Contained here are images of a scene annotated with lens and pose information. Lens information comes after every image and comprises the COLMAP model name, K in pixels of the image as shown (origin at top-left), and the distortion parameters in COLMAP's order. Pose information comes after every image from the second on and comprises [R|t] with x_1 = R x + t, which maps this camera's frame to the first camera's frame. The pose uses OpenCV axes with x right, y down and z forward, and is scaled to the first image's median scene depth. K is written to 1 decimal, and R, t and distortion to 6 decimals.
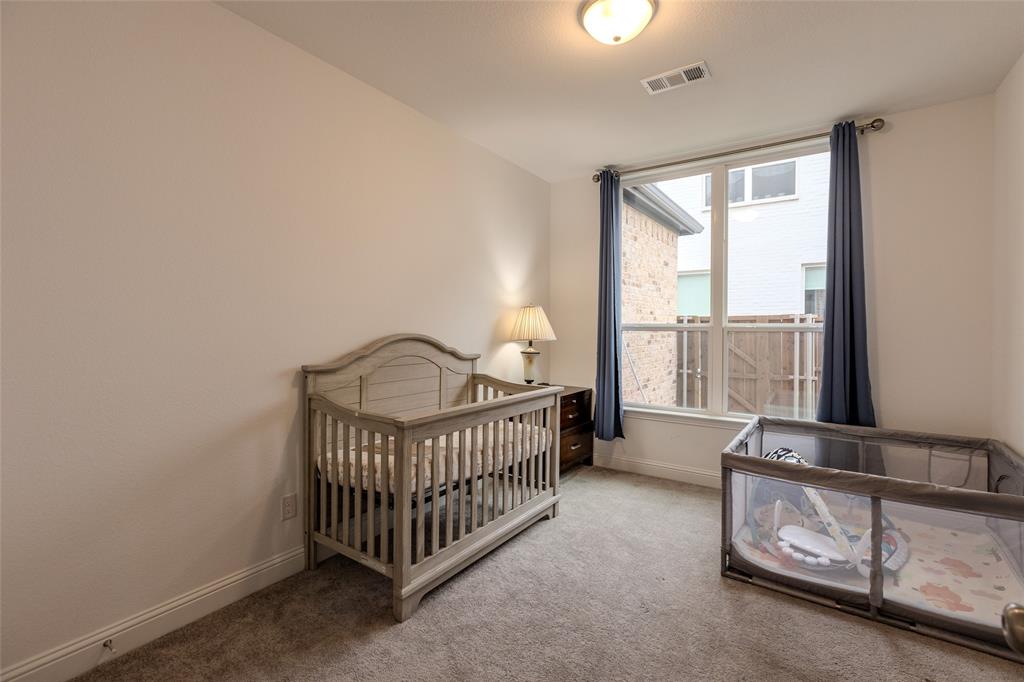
lens RADIAL K [[455.2, 0, 511.1], [0, 455.2, 331.5], [0, 0, 1]] dist [0.000406, 0.000161]
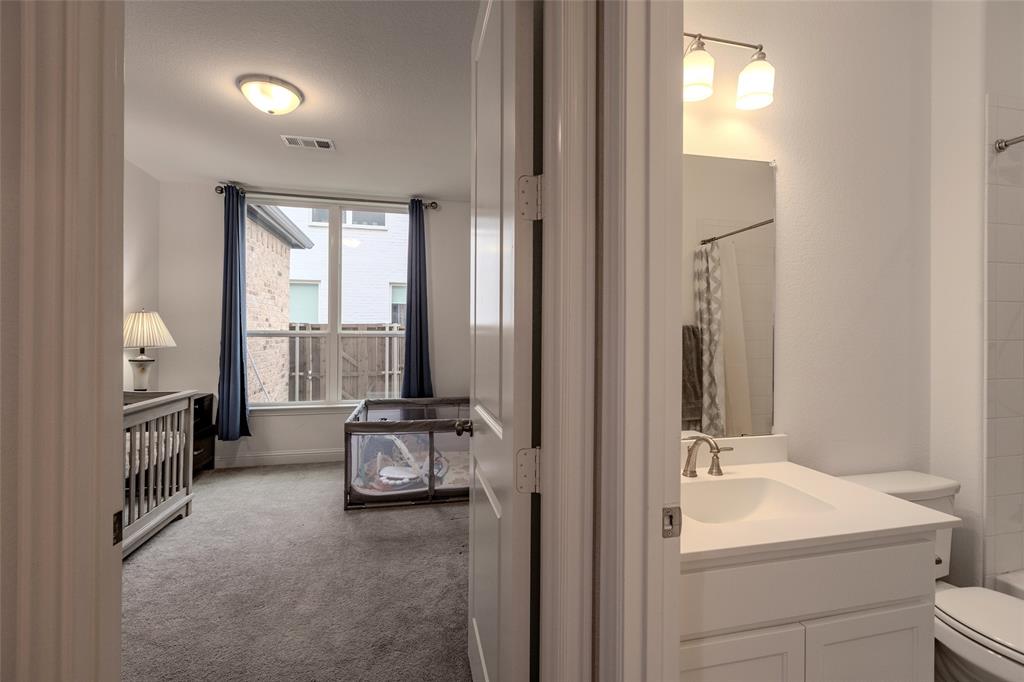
lens RADIAL K [[455.2, 0, 511.1], [0, 455.2, 331.5], [0, 0, 1]] dist [0.000406, 0.000161]
pose [[0.673181, 0.005363, 0.739459, -0.151116], [0.004099, 0.999931, -0.010984, 0.000109], [-0.739467, 0.010426, 0.673112, -0.215119]]
